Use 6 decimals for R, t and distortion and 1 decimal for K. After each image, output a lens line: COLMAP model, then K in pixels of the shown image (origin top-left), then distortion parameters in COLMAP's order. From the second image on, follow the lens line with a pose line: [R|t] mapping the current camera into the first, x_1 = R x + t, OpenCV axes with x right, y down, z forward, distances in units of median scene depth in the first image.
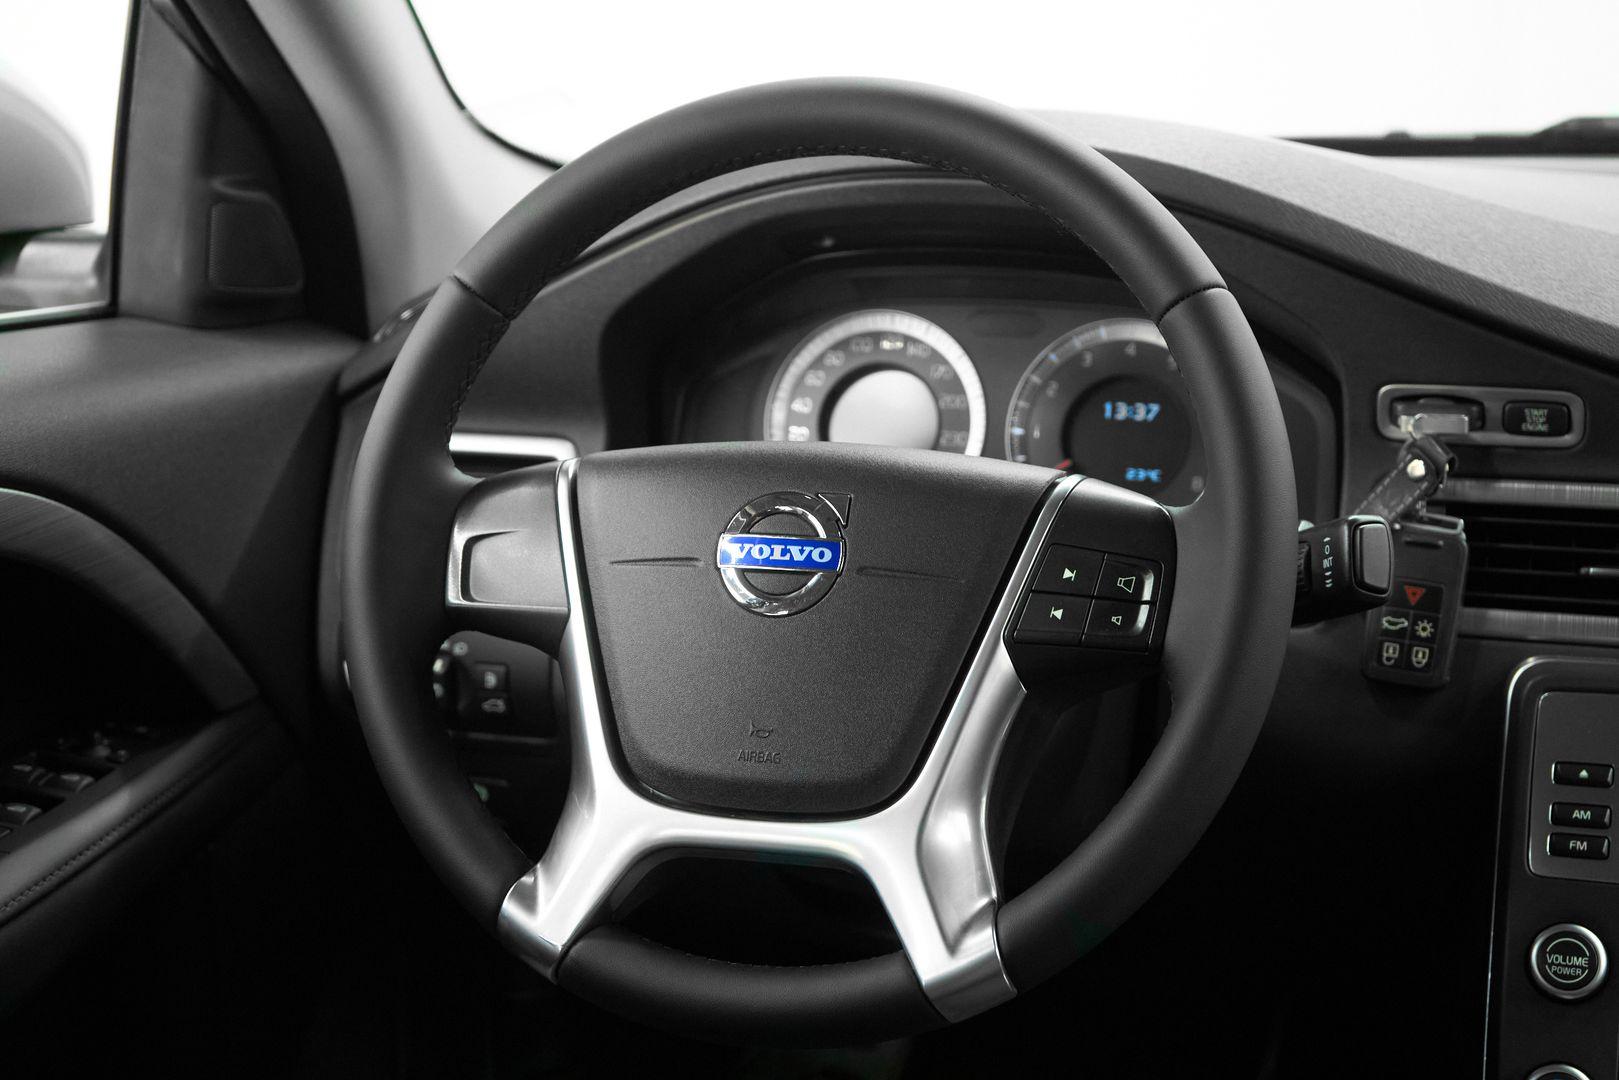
lens RADIAL K [[2753.1, 0, 799.9], [0, 2753.1, 540.9], [0, 0, 1]] dist [0.036466, 0.000000]
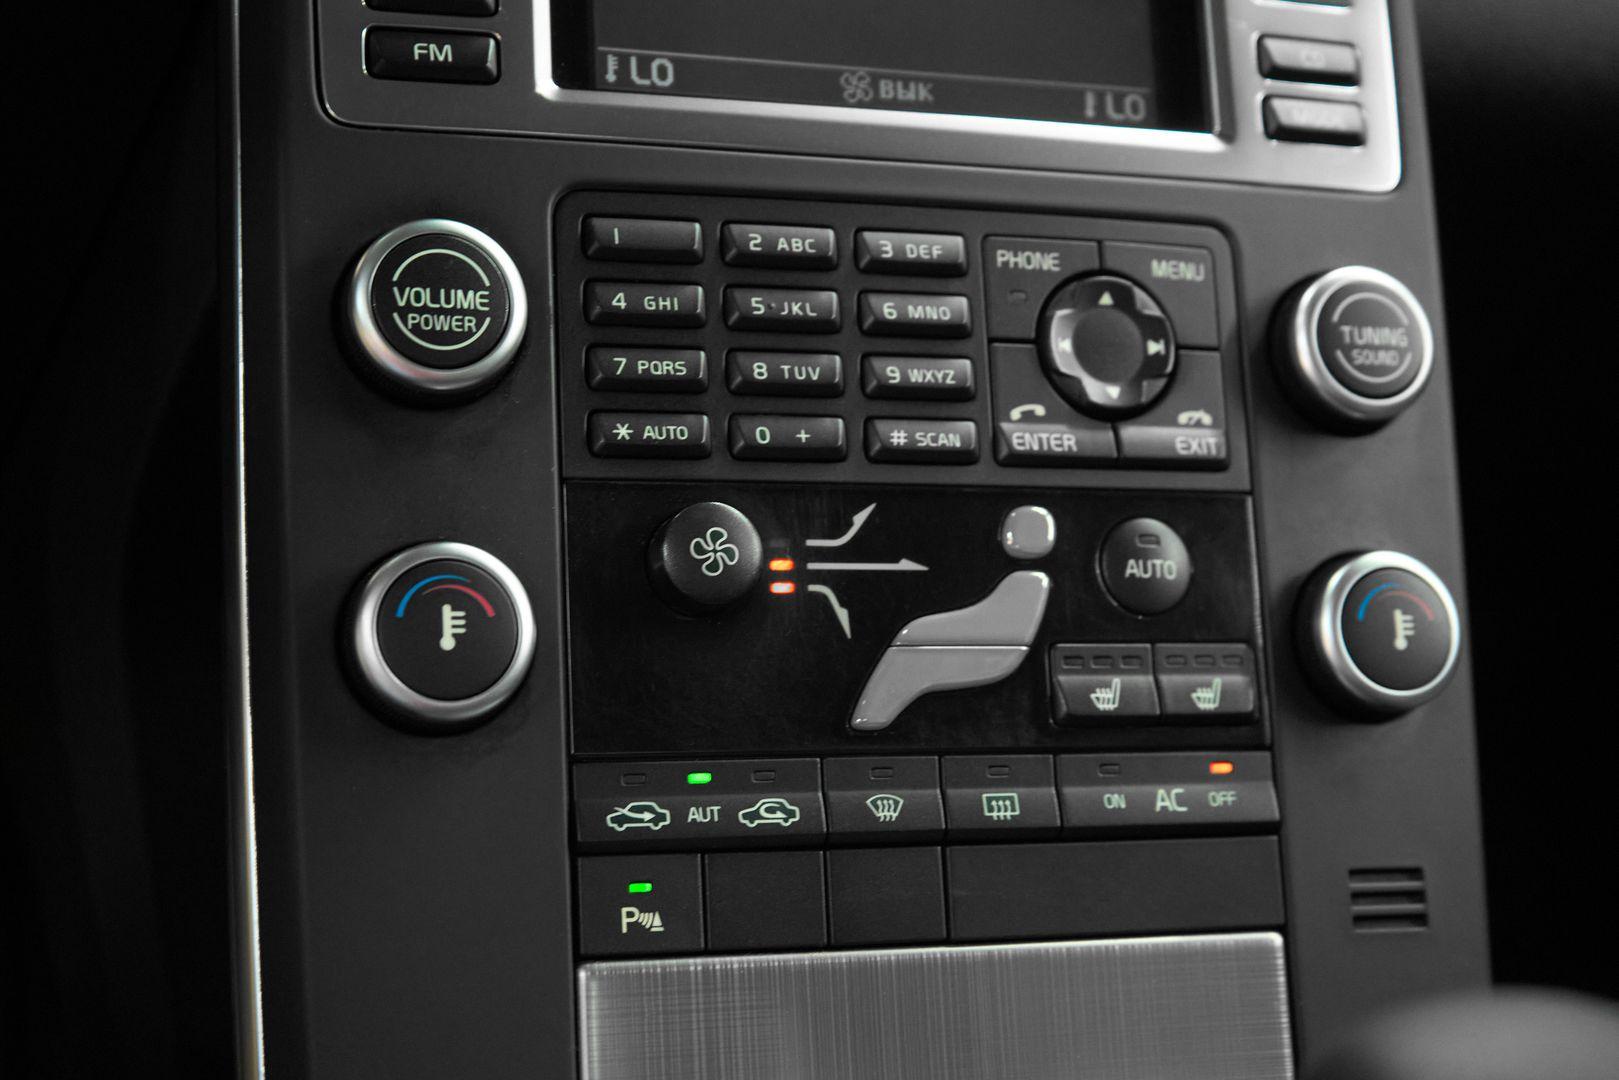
lens RADIAL K [[2357.3, 0, 805.6], [0, 2357.3, 530.8], [0, 0, 1]] dist [0.041627, 0.000000]
pose [[0.811682, -0.060017, 0.581008, 0.108937], [0.022859, 0.997209, 0.071074, 0.158289], [-0.583652, -0.044408, 0.810789, 0.656950]]
